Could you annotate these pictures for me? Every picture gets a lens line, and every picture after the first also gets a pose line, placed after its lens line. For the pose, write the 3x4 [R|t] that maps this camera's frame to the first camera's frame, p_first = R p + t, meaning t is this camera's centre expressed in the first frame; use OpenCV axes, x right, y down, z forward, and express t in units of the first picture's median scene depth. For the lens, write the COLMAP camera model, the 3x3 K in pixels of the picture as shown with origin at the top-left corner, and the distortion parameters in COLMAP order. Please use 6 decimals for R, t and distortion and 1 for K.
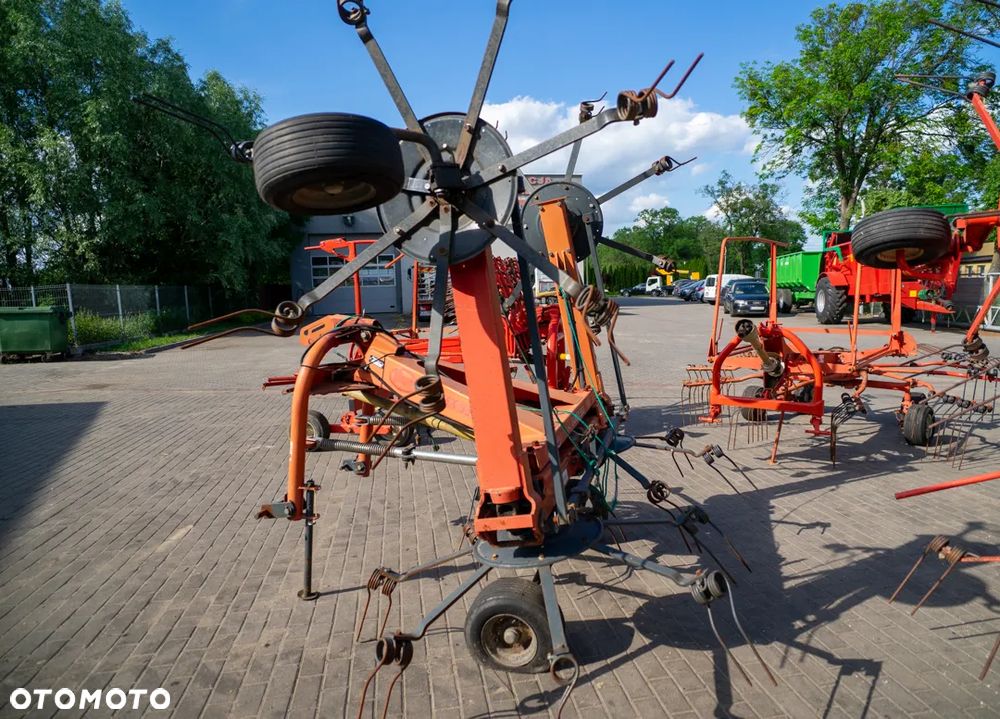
lens RADIAL K [[637.2, 0, 532.4], [0, 637.2, 360.5], [0, 0, 1]] dist [-0.048376, 0.021389]
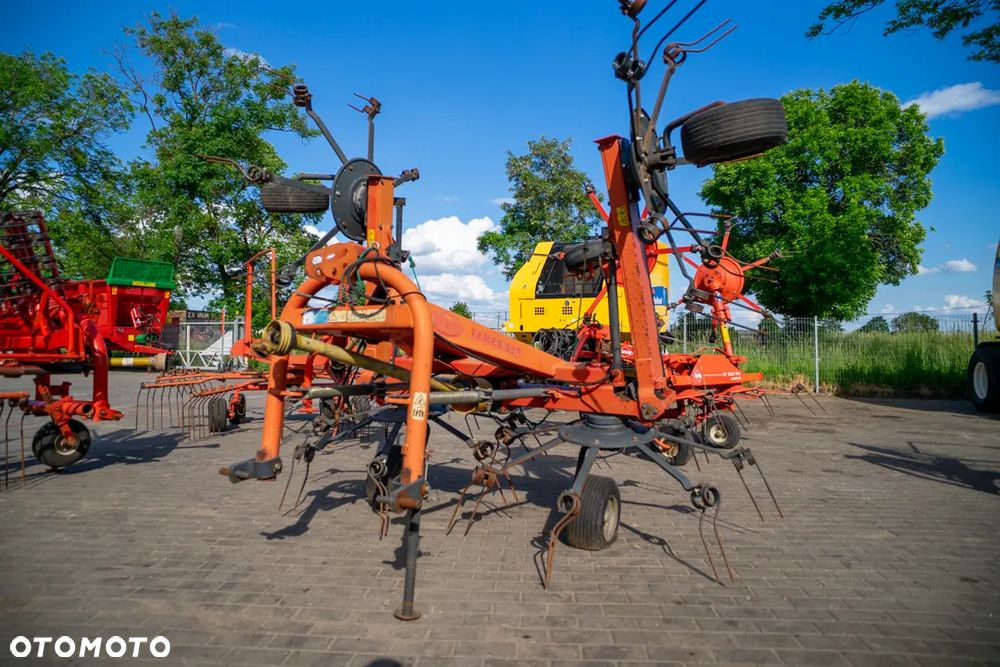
lens RADIAL K [[593.0, 0, 494.9], [0, 593.0, 331.9], [0, 0, 1]] dist [-0.067441, 0.050010]
pose [[0.272548, 0.044574, 0.961109, -0.099659], [0.100502, 0.992143, -0.074513, 0.011205], [-0.956879, 0.116902, 0.265927, 0.069431]]
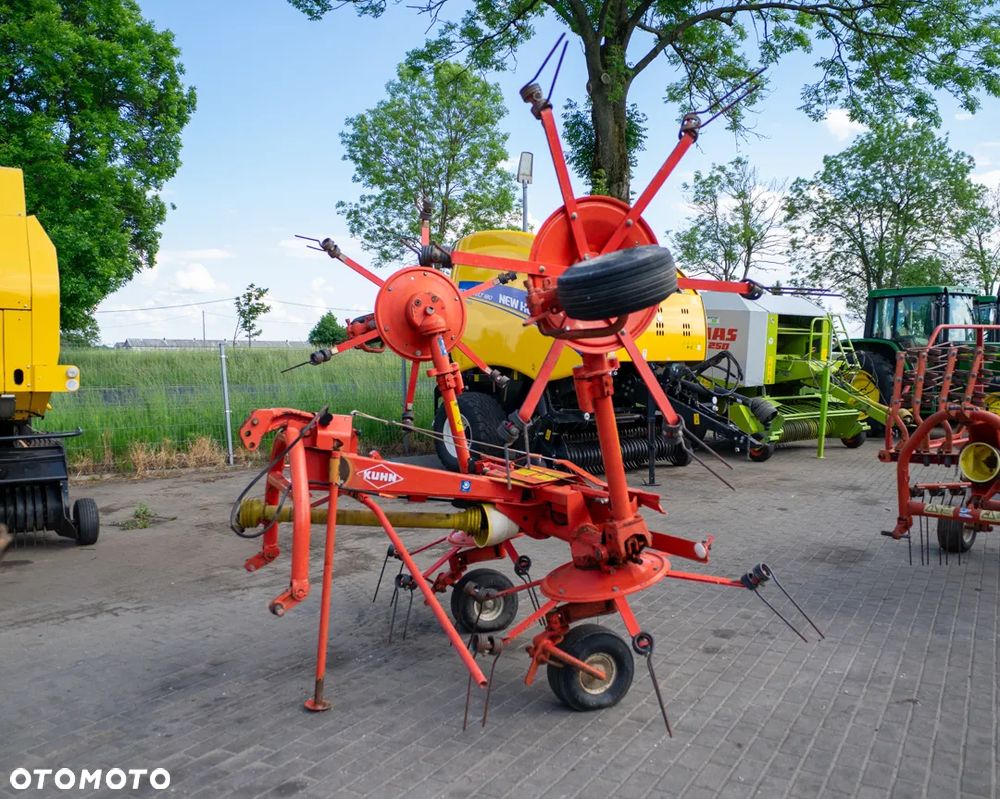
lens RADIAL K [[864.5, 0, 511.4], [0, 864.5, 420.4], [0, 0, 1]] dist [-0.056778, 0.008883]
pose [[-0.745927, -0.031856, 0.665265, 0.000293], [0.087141, 0.985601, 0.144902, -0.016190], [-0.660302, 0.166058, -0.732411, 0.156506]]
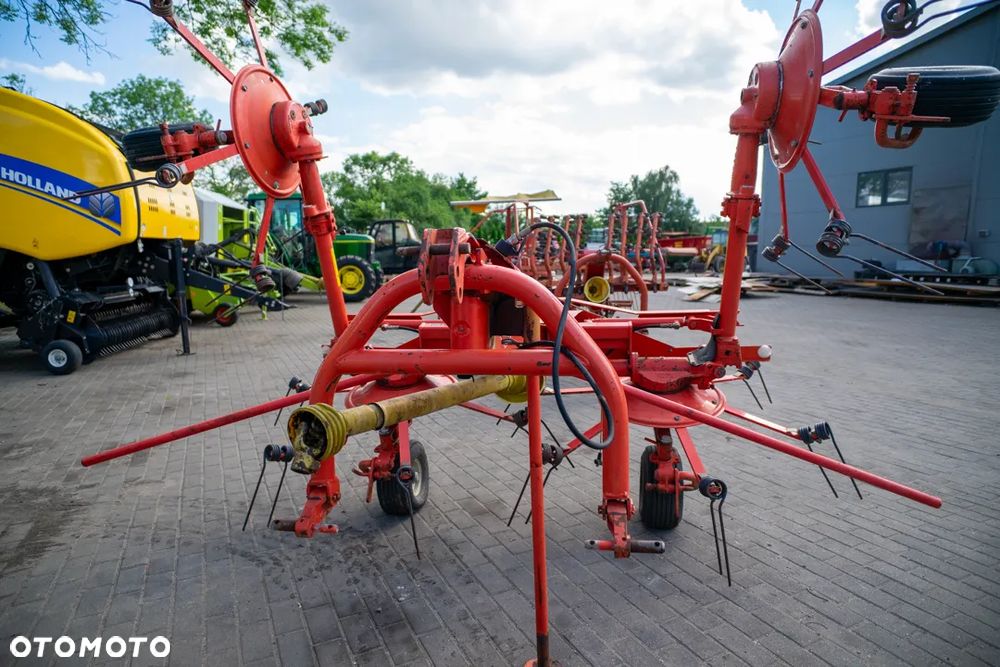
lens RADIAL K [[593.0, 0, 491.4], [0, 593.0, 329.0], [0, 0, 1]] dist [-0.067441, 0.050010]
pose [[-0.970280, 0.053764, -0.235937, 0.110449], [-0.004072, 0.971239, 0.238070, -0.007186], [0.241951, 0.231956, -0.942155, 0.136264]]
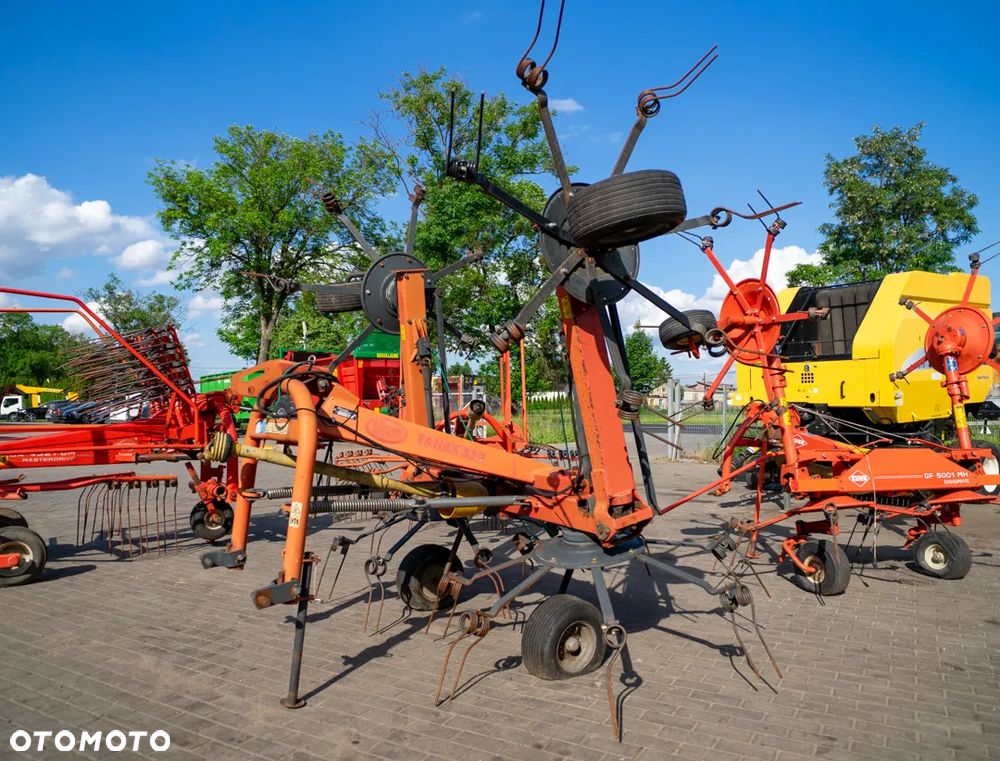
lens RADIAL K [[717.9, 0, 497.8], [0, 717.9, 400.3], [0, 0, 1]] dist [-0.056863, 0.025818]
pose [[0.671157, 0.029445, 0.740731, -0.086217], [0.072969, 0.991734, -0.105538, 0.010838], [-0.737716, 0.124884, 0.663461, 0.017227]]
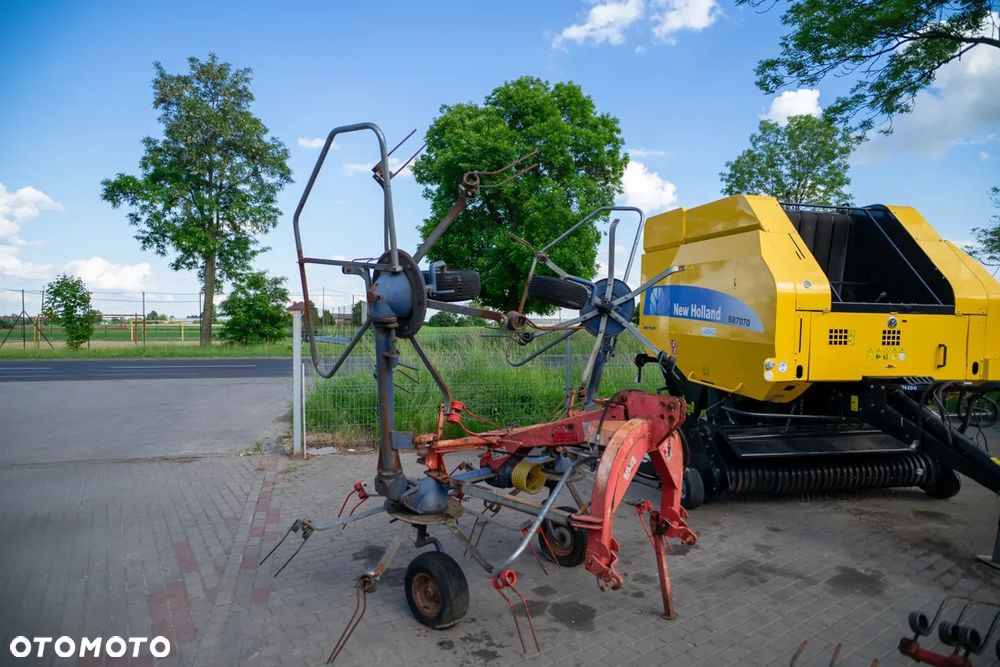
lens RADIAL K [[593.0, 0, 493.2], [0, 593.0, 333.4], [0, 0, 1]] dist [-0.067441, 0.050010]
pose [[-0.404899, 0.012079, 0.914282, 0.112904], [0.109790, 0.993321, 0.035499, -0.037926], [-0.907746, 0.114753, -0.403521, 0.274613]]
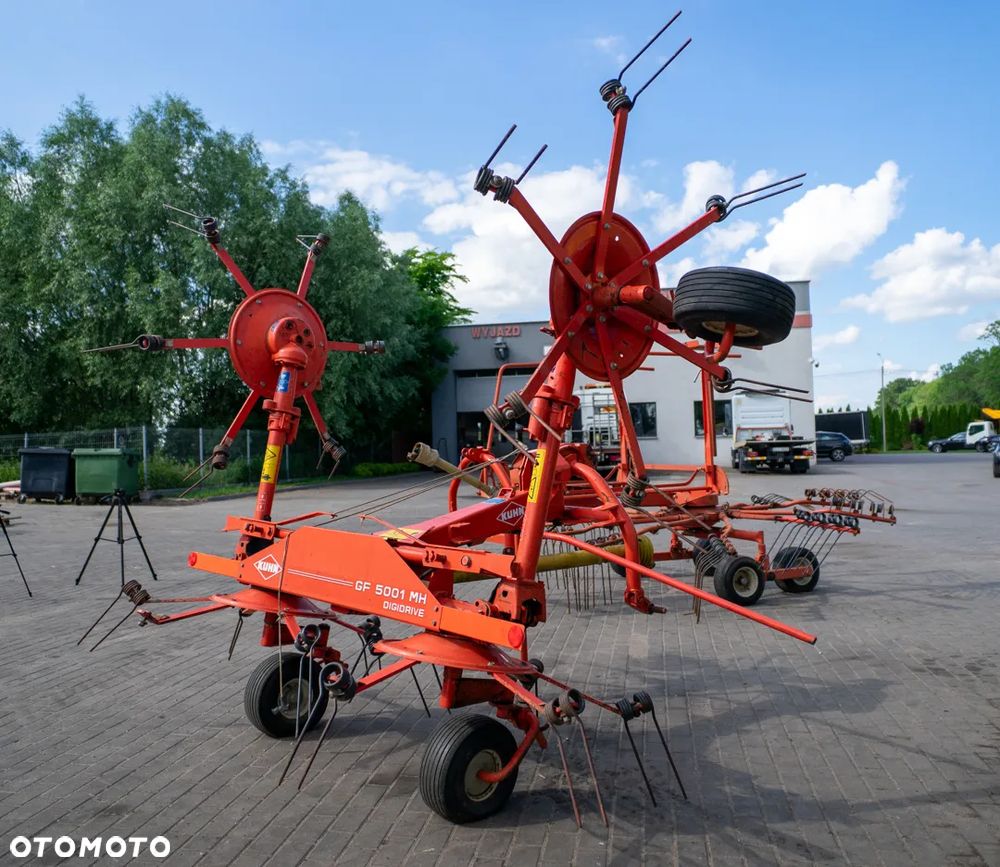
lens RADIAL K [[898.0, 0, 504.5], [0, 898.0, 431.7], [0, 0, 1]] dist [-0.040175, -0.004553]
pose [[0.929105, -0.002276, -0.369809, 0.145302], [-0.043838, 0.992253, -0.116245, 0.011393], [0.367209, 0.124216, 0.921807, -0.040498]]
